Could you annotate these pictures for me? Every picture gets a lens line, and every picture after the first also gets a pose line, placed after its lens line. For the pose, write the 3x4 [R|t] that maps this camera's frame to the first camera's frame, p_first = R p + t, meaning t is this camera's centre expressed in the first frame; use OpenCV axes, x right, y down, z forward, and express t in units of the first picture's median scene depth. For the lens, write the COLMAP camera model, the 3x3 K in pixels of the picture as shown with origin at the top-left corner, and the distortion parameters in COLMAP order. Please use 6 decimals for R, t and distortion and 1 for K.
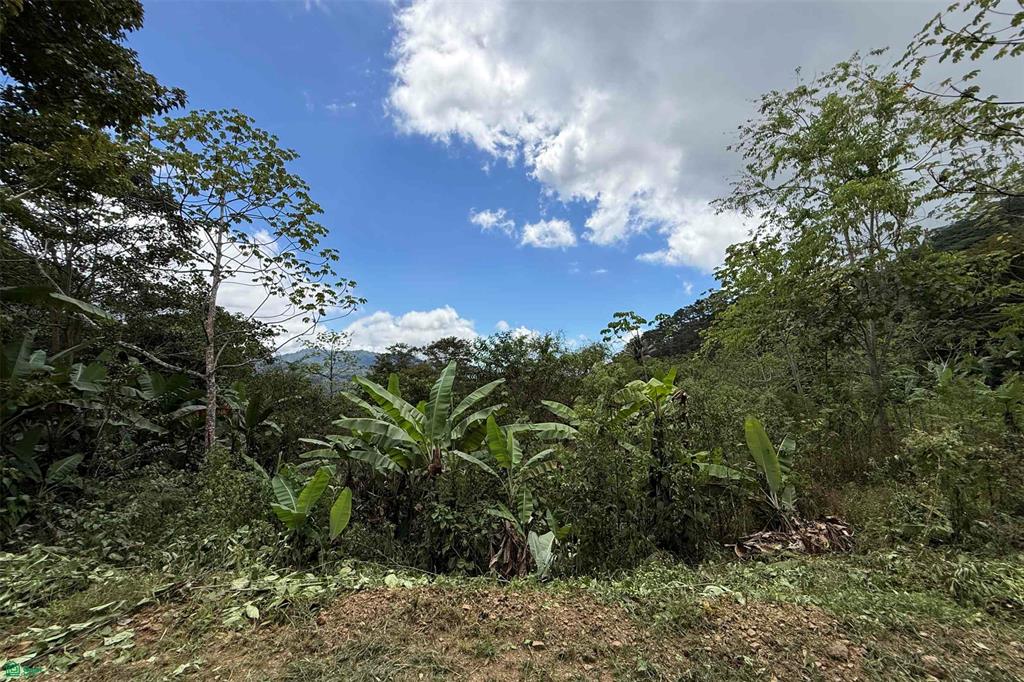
lens RADIAL K [[407.9, 0, 510.1], [0, 407.9, 344.6], [0, 0, 1]] dist [0.000568, -0.000011]
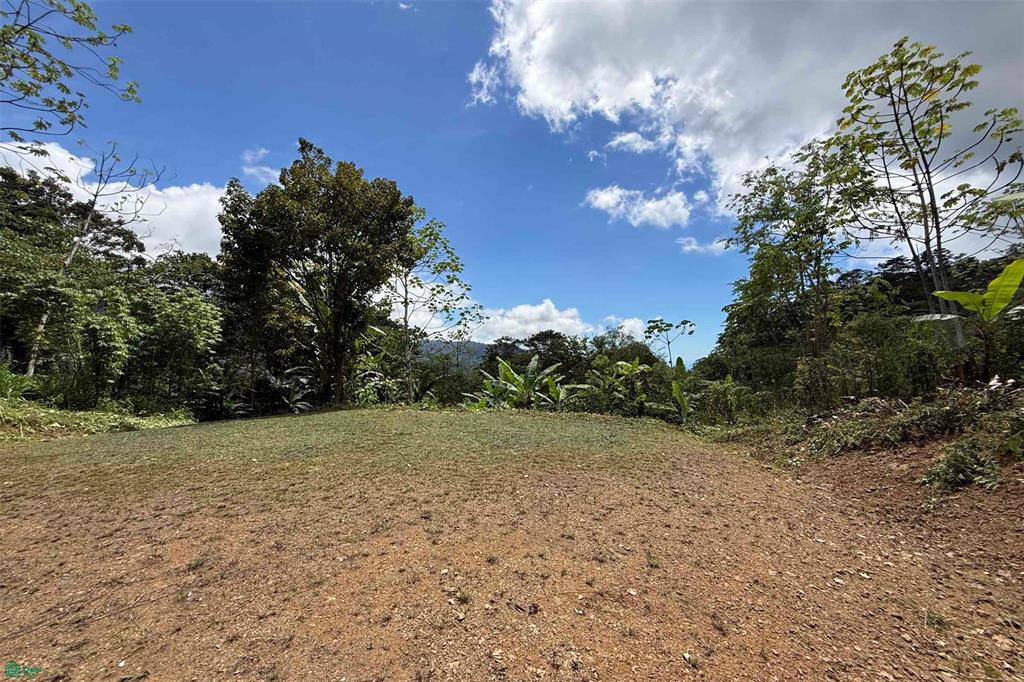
lens RADIAL K [[407.9, 0, 510.1], [0, 407.9, 344.6], [0, 0, 1]] dist [0.000568, -0.000011]
pose [[0.969307, -0.009912, -0.245654, 0.031714], [0.016395, 0.999569, 0.024358, -0.008356], [0.245307, -0.027638, 0.969051, -0.138153]]
